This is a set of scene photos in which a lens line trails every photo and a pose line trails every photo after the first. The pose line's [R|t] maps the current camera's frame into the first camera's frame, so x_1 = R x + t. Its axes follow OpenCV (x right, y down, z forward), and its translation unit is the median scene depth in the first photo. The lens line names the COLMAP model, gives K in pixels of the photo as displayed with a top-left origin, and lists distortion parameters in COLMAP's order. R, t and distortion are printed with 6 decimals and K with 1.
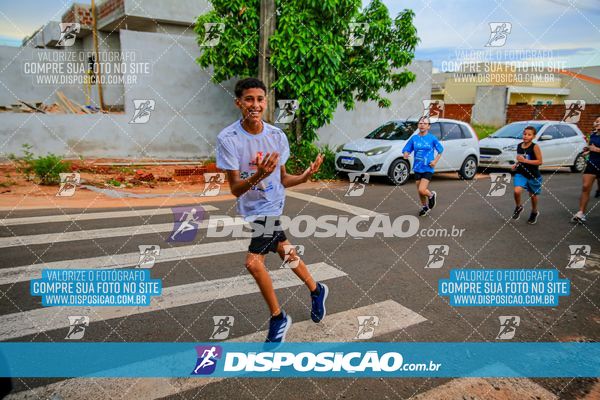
lens RADIAL K [[449.6, 0, 308.9], [0, 449.6, 196.9], [0, 0, 1]] dist [0.004271, 0.034220]
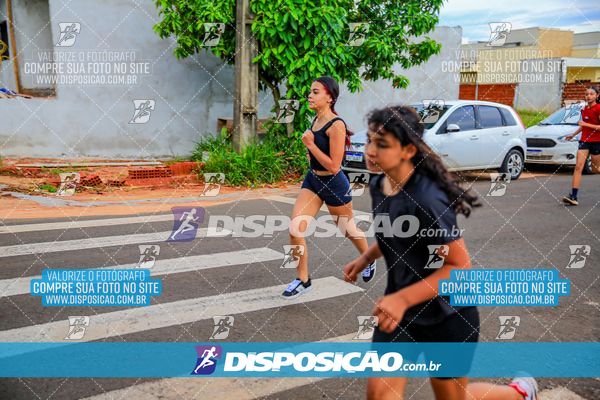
lens RADIAL K [[642.9, 0, 295.9], [0, 642.9, 208.1], [0, 0, 1]] dist [0.131252, 0.000000]
pose [[0.999639, -0.013942, 0.022955, -0.039493], [0.014731, 0.999294, -0.034574, 0.043175], [-0.022457, 0.034899, 0.999138, -0.097781]]
